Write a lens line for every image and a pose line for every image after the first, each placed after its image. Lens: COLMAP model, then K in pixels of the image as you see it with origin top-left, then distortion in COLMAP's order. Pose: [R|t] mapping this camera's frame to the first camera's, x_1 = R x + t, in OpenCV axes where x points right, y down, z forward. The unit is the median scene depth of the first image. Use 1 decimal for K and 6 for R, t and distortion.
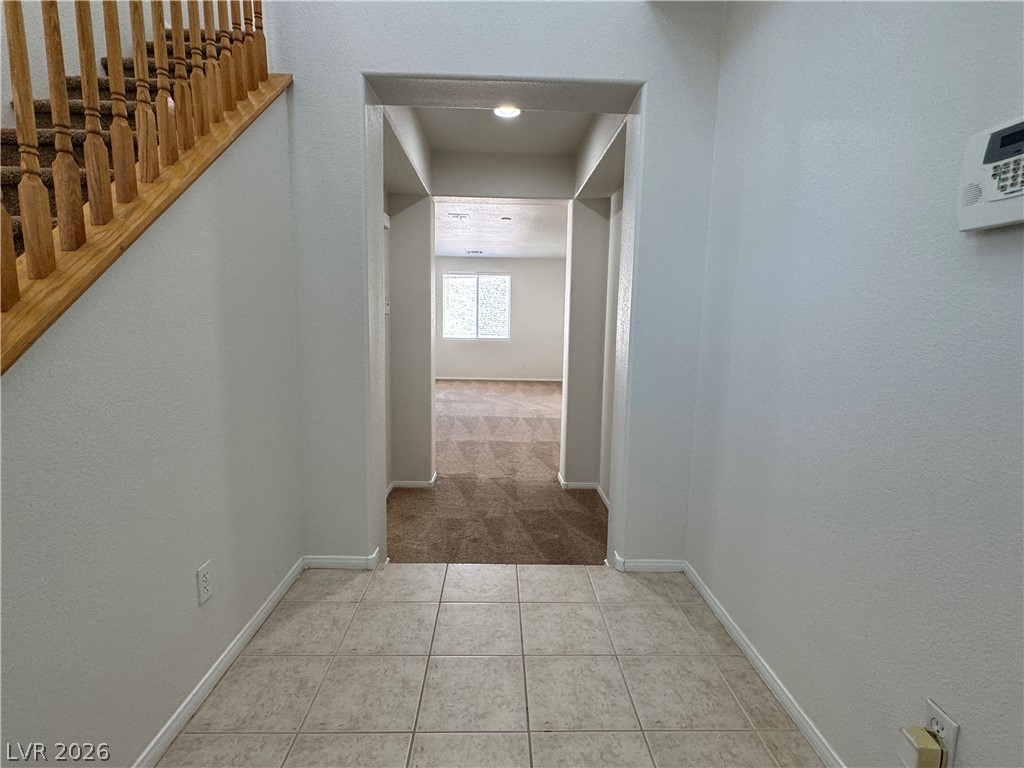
lens RADIAL K [[512.7, 0, 512.0], [0, 512.7, 384.0], [0, 0, 1]] dist [0.000567, -0.000265]
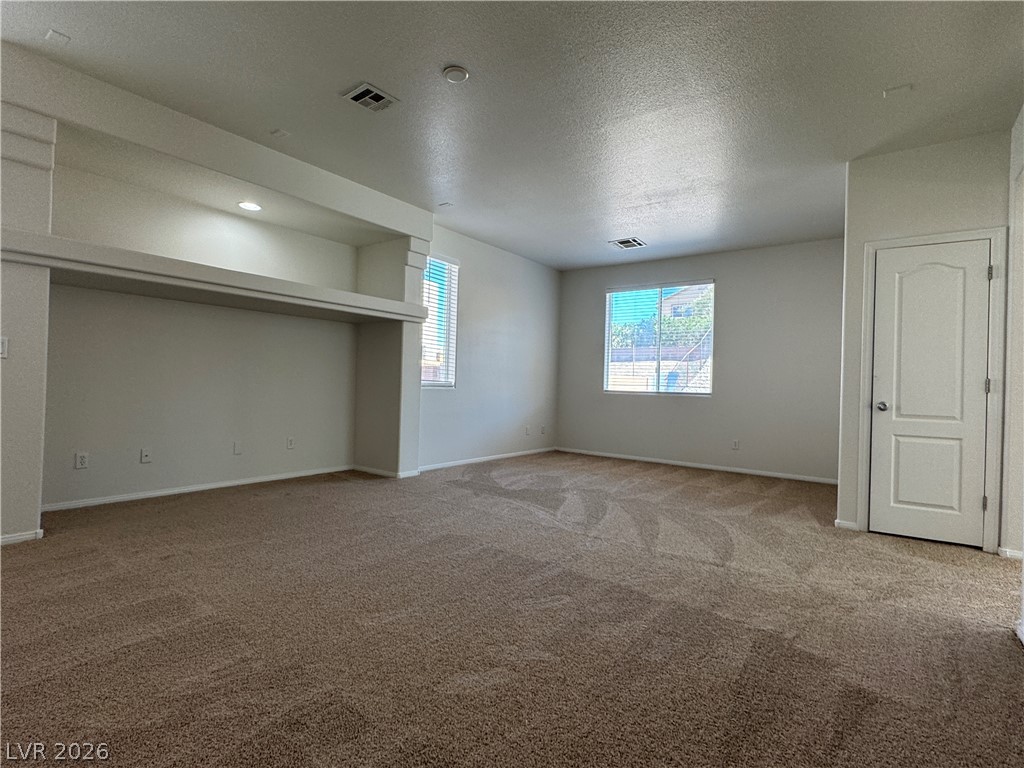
lens RADIAL K [[512.7, 0, 512.0], [0, 512.7, 384.0], [0, 0, 1]] dist [0.000567, -0.000265]
pose [[0.777925, 0.004962, -0.628337, 0.190113], [-0.099766, 0.988260, -0.115712, -0.013603], [0.620386, 0.152702, 0.769287, 0.465037]]
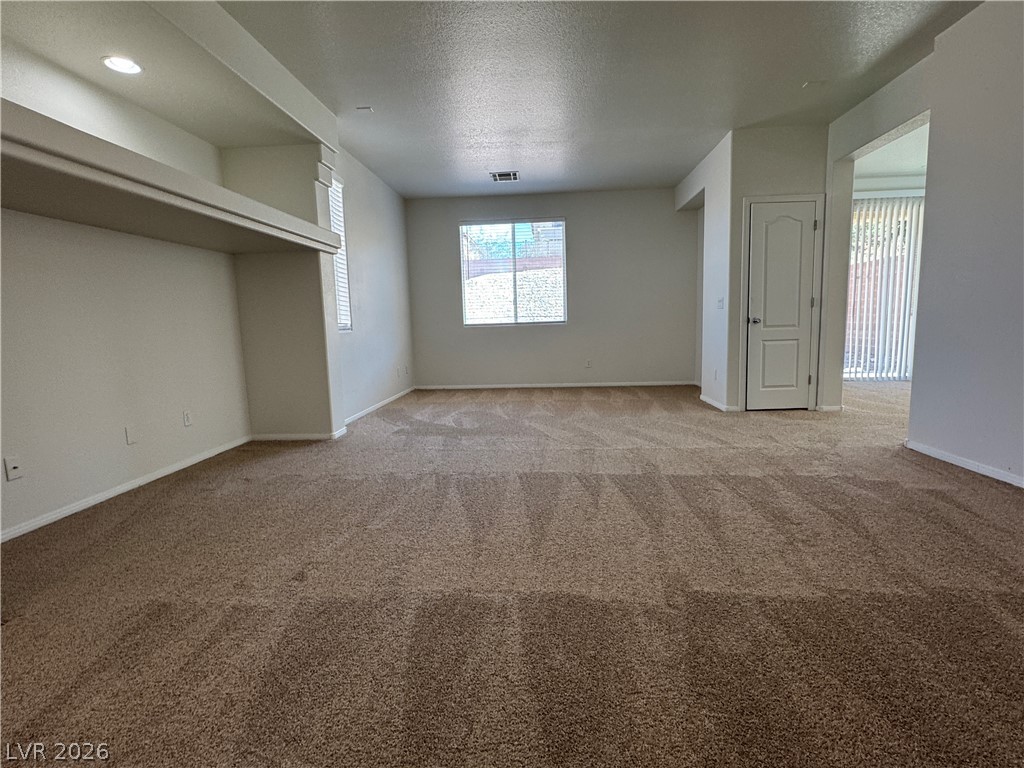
lens RADIAL K [[512.7, 0, 512.0], [0, 512.7, 384.0], [0, 0, 1]] dist [0.000567, -0.000265]
pose [[0.994064, -0.033453, -0.103530, -0.009468], [0.032335, 0.999399, -0.012455, -0.005673], [0.103884, 0.009033, 0.994548, 0.388313]]
